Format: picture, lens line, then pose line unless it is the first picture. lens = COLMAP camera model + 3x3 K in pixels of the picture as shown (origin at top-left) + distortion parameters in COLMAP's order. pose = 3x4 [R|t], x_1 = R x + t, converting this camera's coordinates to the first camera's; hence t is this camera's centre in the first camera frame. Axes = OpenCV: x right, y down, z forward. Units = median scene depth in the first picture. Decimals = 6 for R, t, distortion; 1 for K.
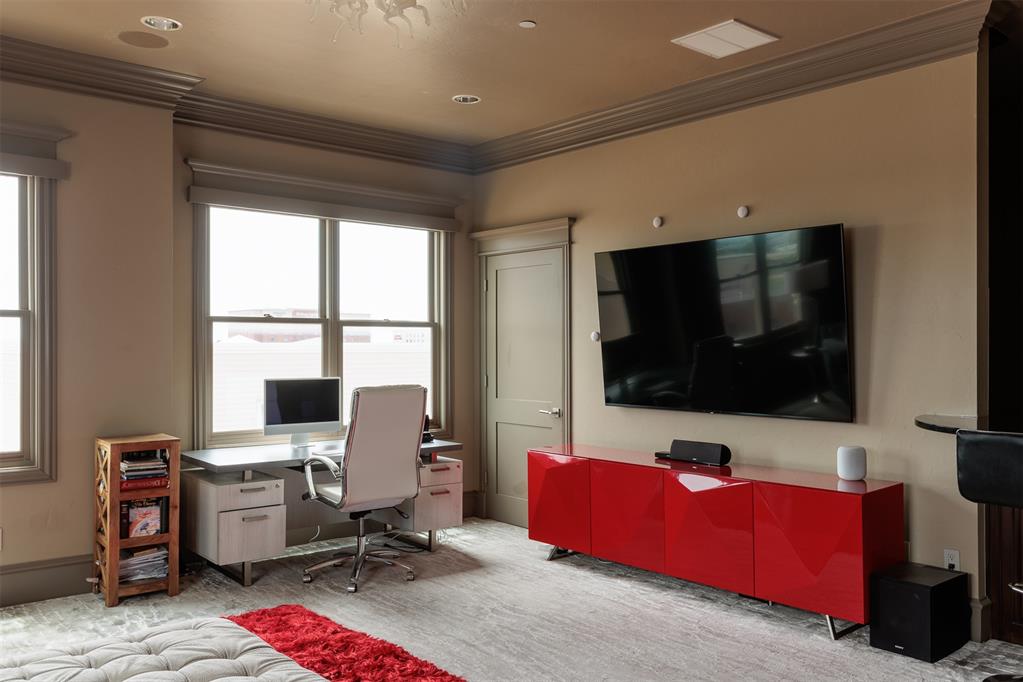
lens RADIAL K [[848.0, 0, 565.6], [0, 848.0, 343.9], [0, 0, 1]] dist [-0.006206, -0.004046]
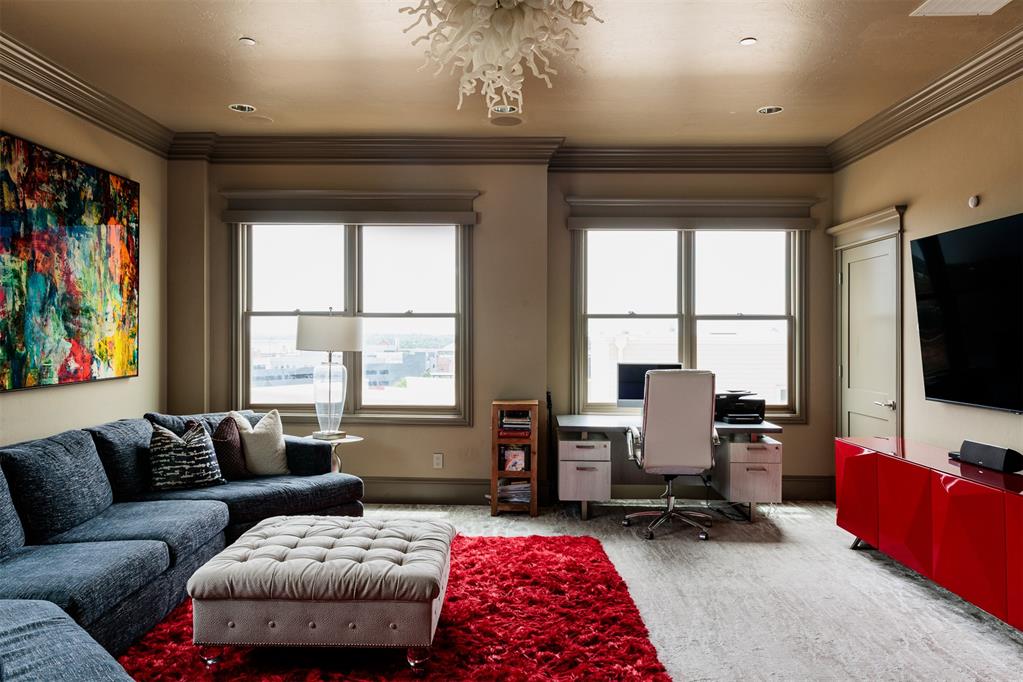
lens RADIAL K [[765.8, 0, 511.5], [0, 765.8, 341.0], [0, 0, 1]] dist [-0.004061, 0.002956]
pose [[0.724406, 0.006011, -0.689347, 0.365683], [-0.000658, 0.999968, 0.008029, -0.000385], [0.689373, -0.005363, 0.724387, 0.067471]]
